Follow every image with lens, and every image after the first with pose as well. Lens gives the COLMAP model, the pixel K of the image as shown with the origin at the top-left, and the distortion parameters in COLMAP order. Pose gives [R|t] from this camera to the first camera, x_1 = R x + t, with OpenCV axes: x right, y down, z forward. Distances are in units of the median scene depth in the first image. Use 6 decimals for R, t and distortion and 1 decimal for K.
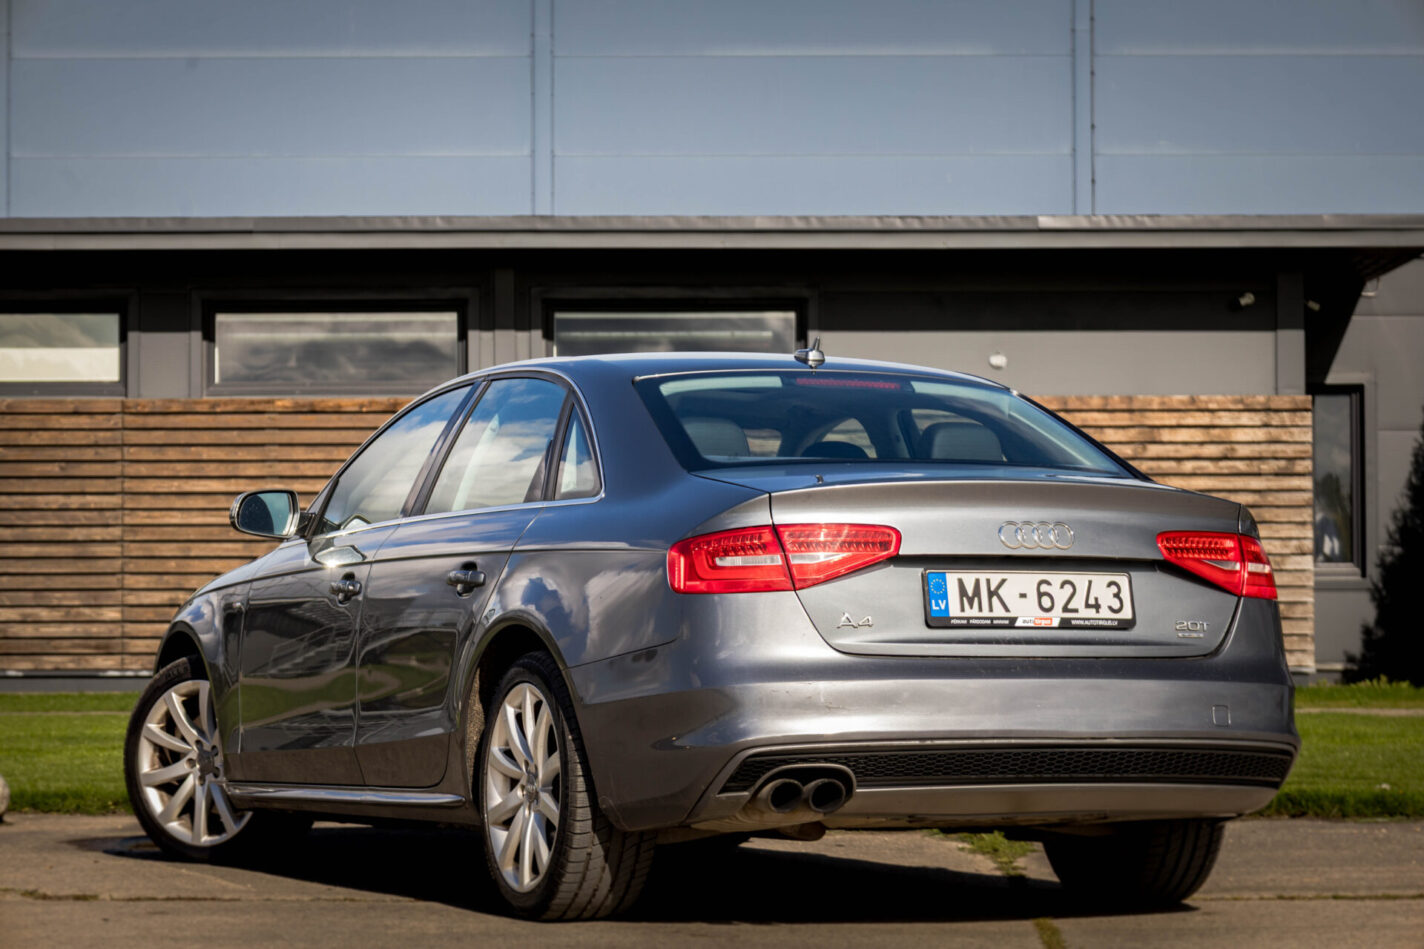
lens RADIAL K [[4301.5, 0, 711.3], [0, 4301.5, 464.6], [0, 0, 1]] dist [0.199033, 0.000000]
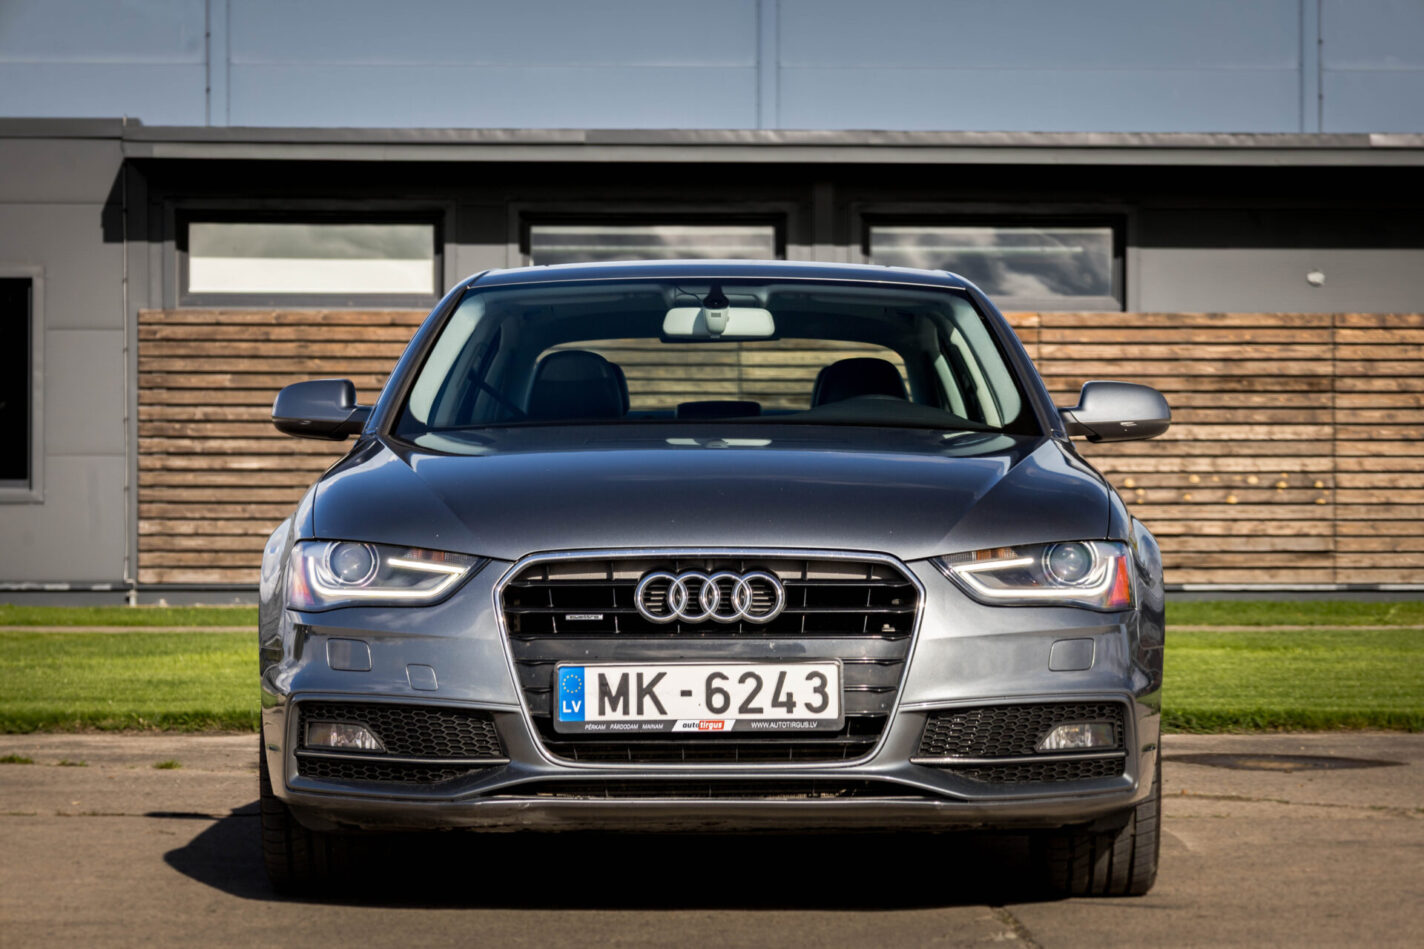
lens RADIAL K [[4301.5, 0, 715.4], [0, 4301.5, 483.1], [0, 0, 1]] dist [0.199033, 0.000000]
pose [[0.996740, 0.003112, 0.080619, -0.152990], [-0.005054, 0.999702, 0.023891, 0.000344], [-0.080520, -0.024220, 0.996459, 0.006722]]
